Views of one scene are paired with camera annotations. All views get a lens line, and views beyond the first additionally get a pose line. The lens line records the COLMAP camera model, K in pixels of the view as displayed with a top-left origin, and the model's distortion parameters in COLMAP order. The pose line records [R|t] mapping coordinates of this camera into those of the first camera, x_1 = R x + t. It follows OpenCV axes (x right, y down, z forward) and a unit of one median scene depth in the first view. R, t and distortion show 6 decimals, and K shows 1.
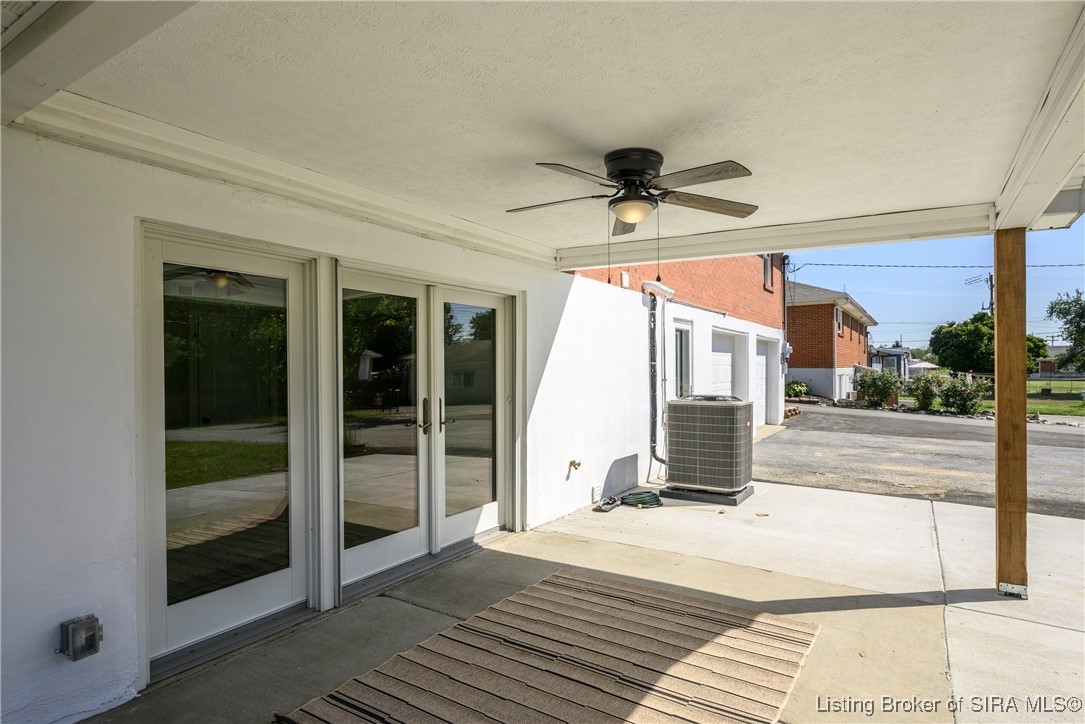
lens RADIAL K [[586.3, 0, 542.5], [0, 586.3, 362.0], [0, 0, 1]] dist [0.002597, 0.000619]
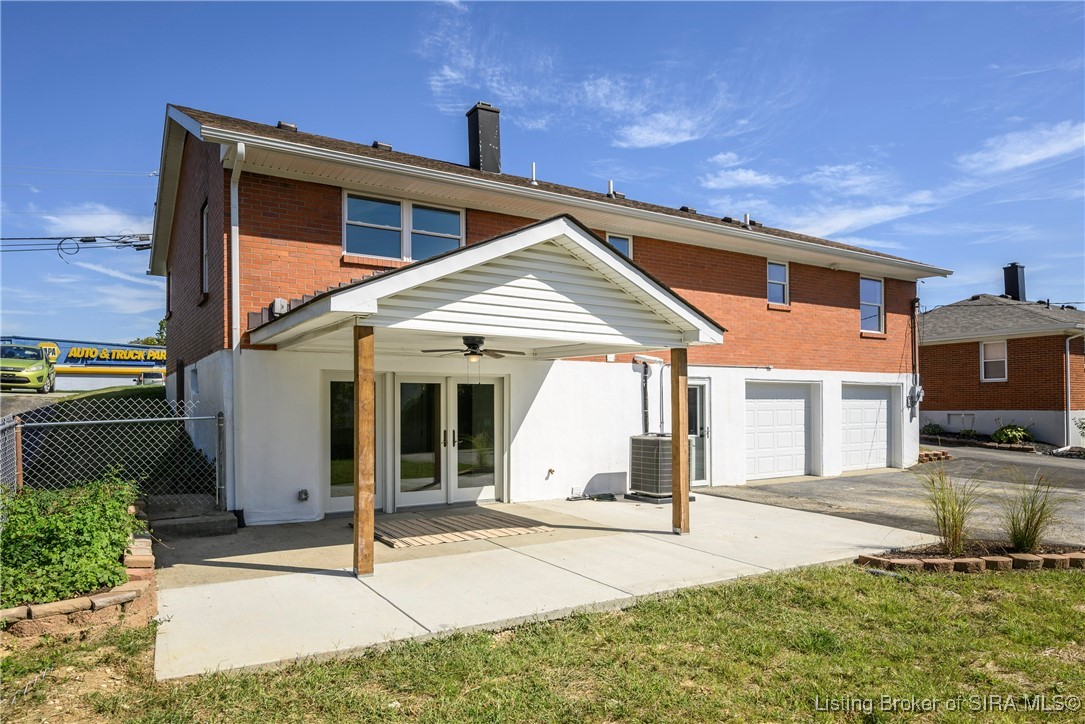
lens RADIAL K [[683.6, 0, 544.1], [0, 683.6, 397.0], [0, 0, 1]] dist [-0.001872, -0.000654]
pose [[0.898746, -0.008382, -0.438389, 0.833550], [0.006630, 0.999963, -0.005526, -0.028982], [0.438419, 0.002060, 0.898768, -0.736806]]
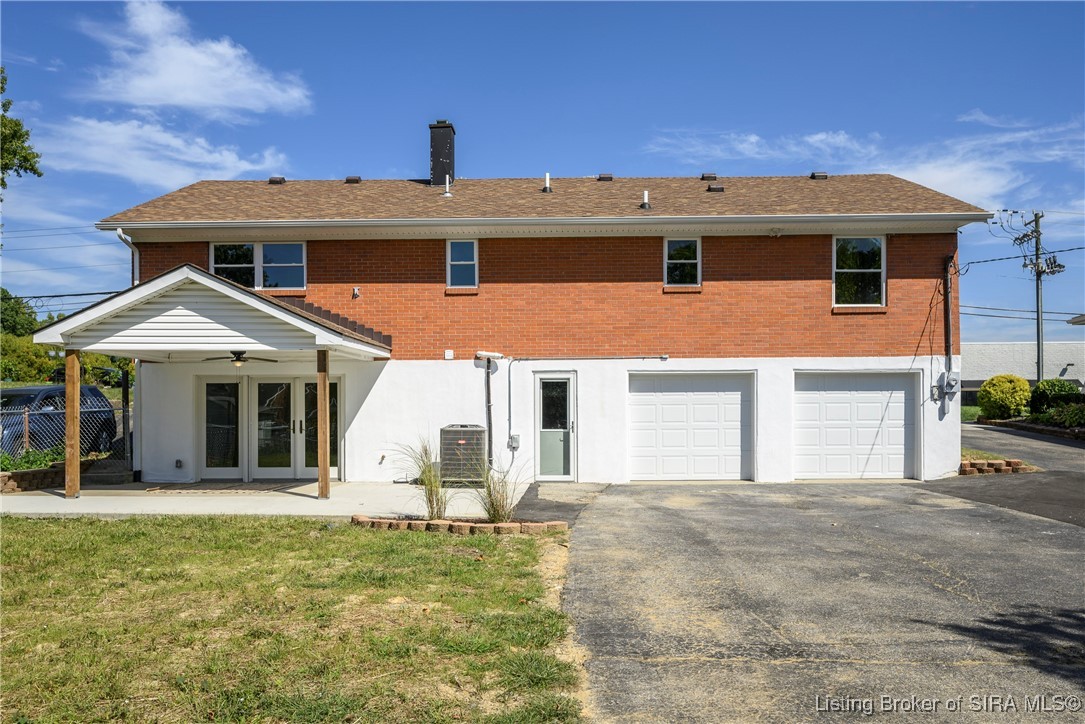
lens RADIAL K [[852.0, 0, 539.7], [0, 852.0, 391.4], [0, 0, 1]] dist [-0.004035, -0.004801]
pose [[0.500663, -0.025978, -0.865252, 2.553944], [0.011960, 0.999662, -0.023093, 0.024047], [0.865560, 0.001213, 0.500804, 0.019093]]
